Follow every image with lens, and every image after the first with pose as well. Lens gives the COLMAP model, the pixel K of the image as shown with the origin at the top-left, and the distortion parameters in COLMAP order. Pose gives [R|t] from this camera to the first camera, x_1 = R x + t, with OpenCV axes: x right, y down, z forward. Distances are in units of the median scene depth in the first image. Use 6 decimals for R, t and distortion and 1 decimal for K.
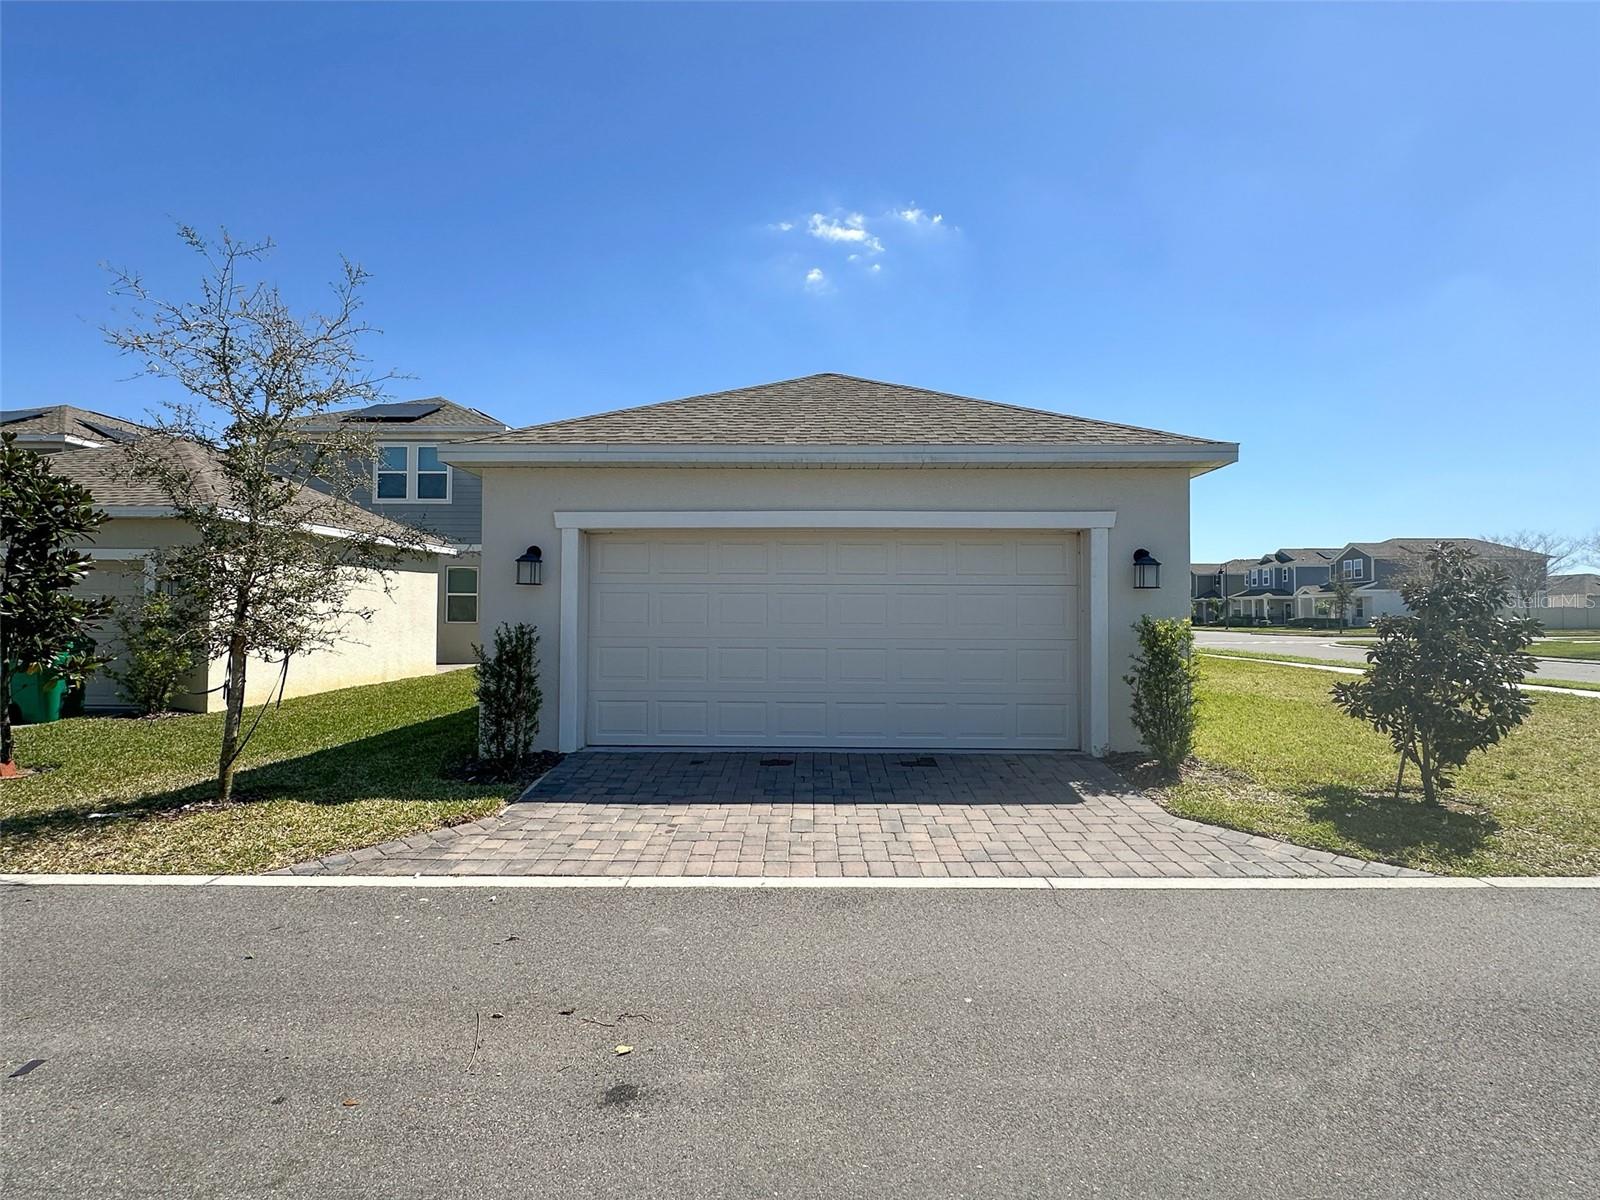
lens RADIAL K [[763.1, 0, 814.4], [0, 763.1, 602.7], [0, 0, 1]] dist [-0.001911, -0.000459]
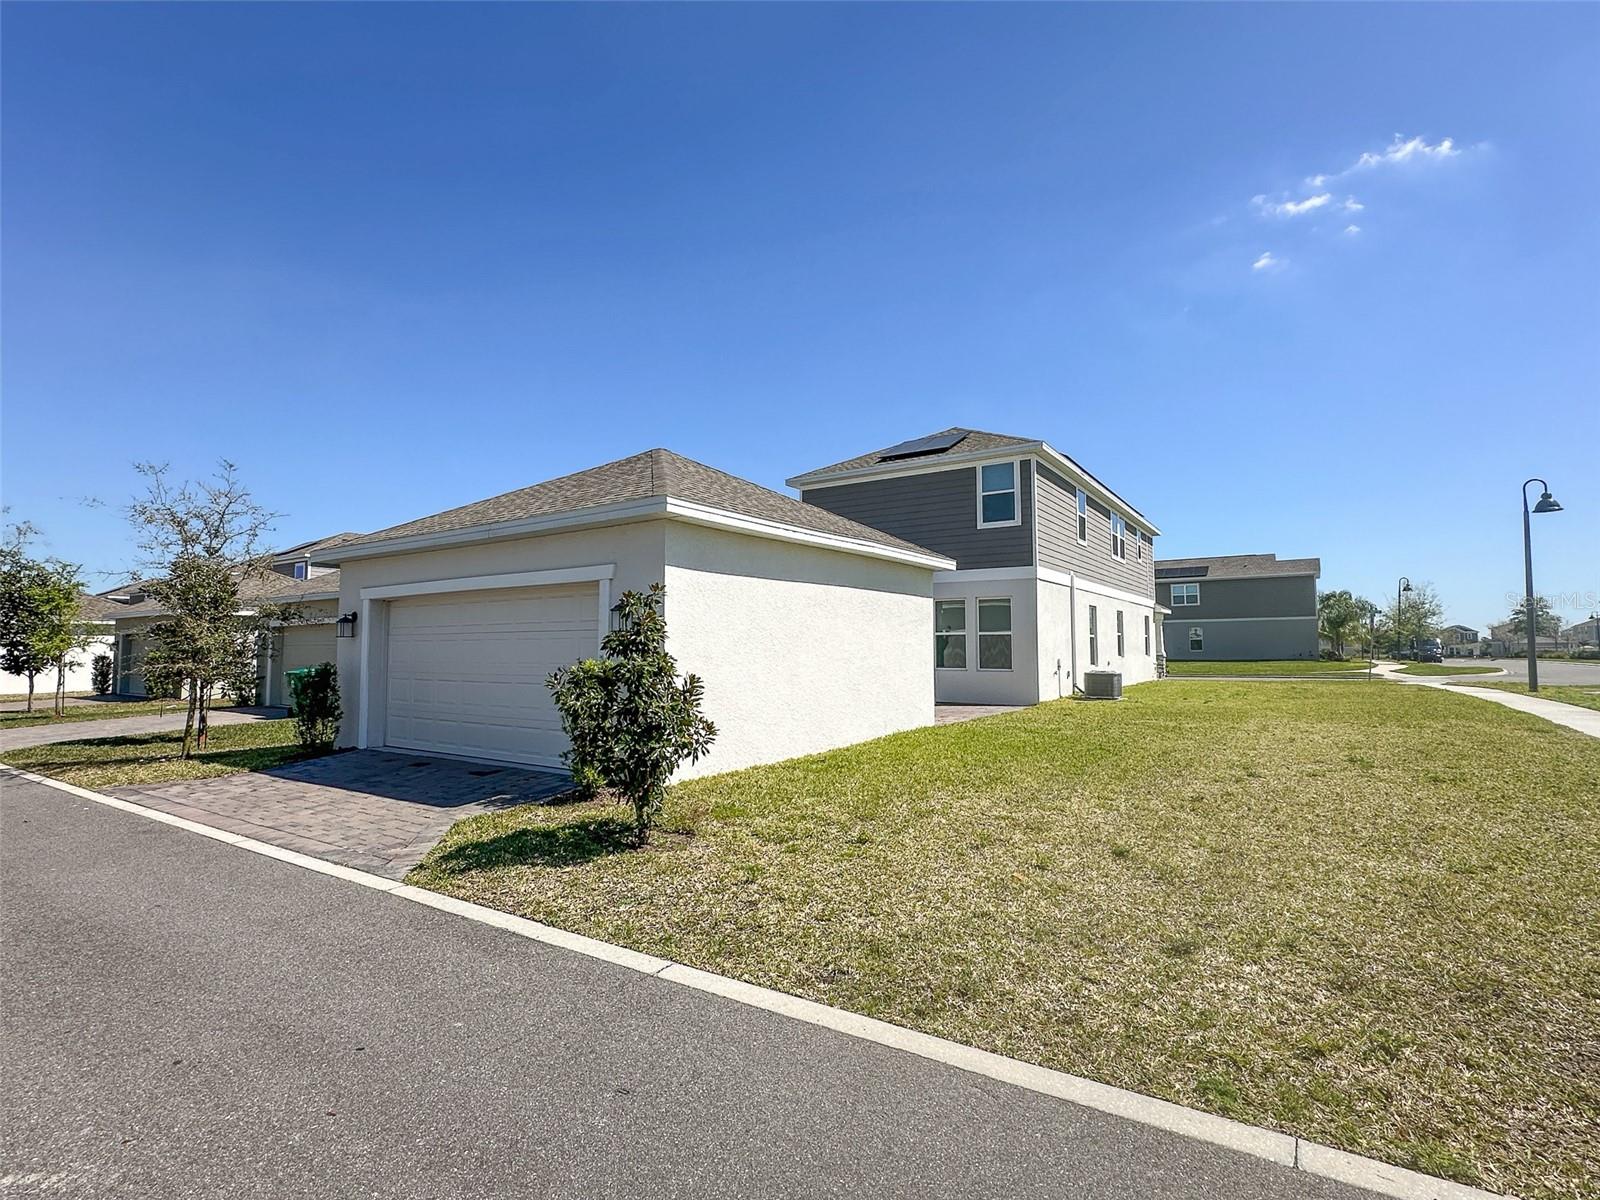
lens RADIAL K [[763.1, 0, 814.4], [0, 763.1, 602.7], [0, 0, 1]] dist [-0.001911, -0.000459]
pose [[0.835921, -0.040871, -0.547326, 1.300385], [0.013089, 0.998424, -0.054567, 0.003958], [0.548694, 0.038450, 0.835139, 0.229128]]
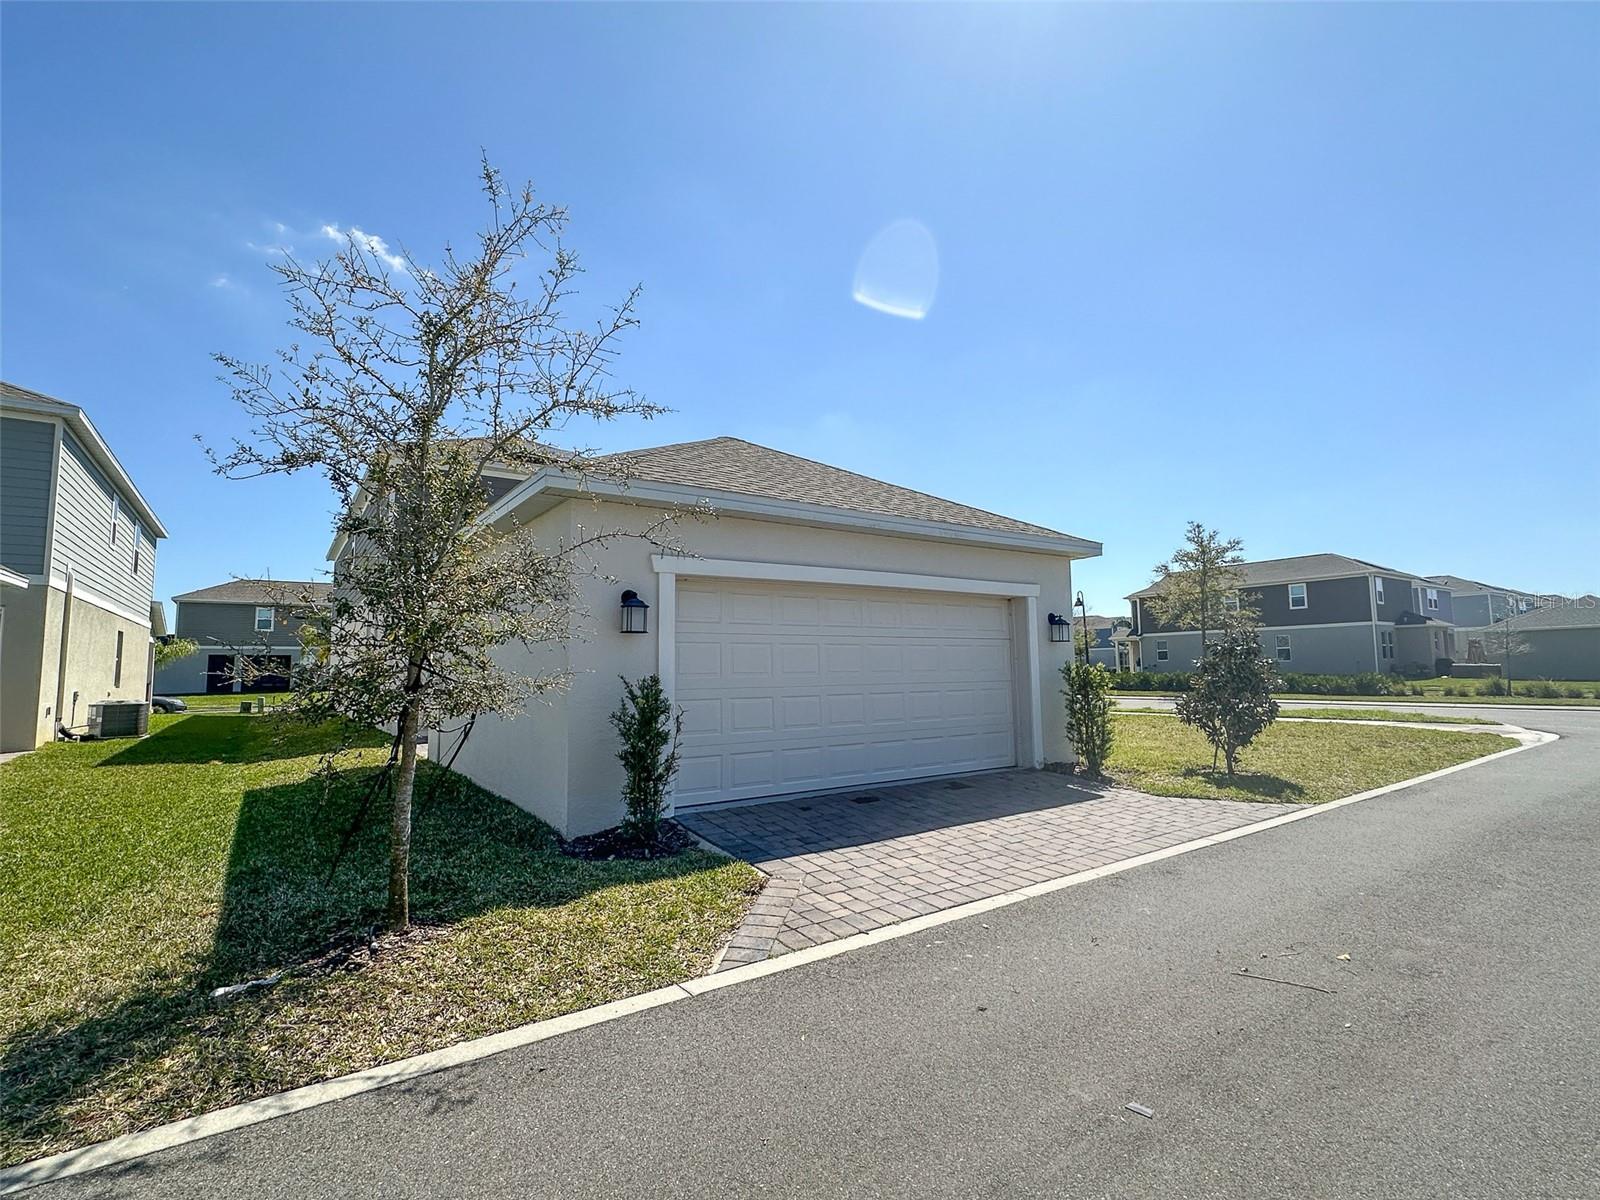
lens RADIAL K [[763.1, 0, 814.4], [0, 763.1, 602.7], [0, 0, 1]] dist [-0.001911, -0.000459]
pose [[0.808381, 0.037530, 0.587461, -0.742926], [0.009009, 0.997060, -0.076094, 0.011646], [-0.588590, 0.066806, 0.805667, 0.153190]]
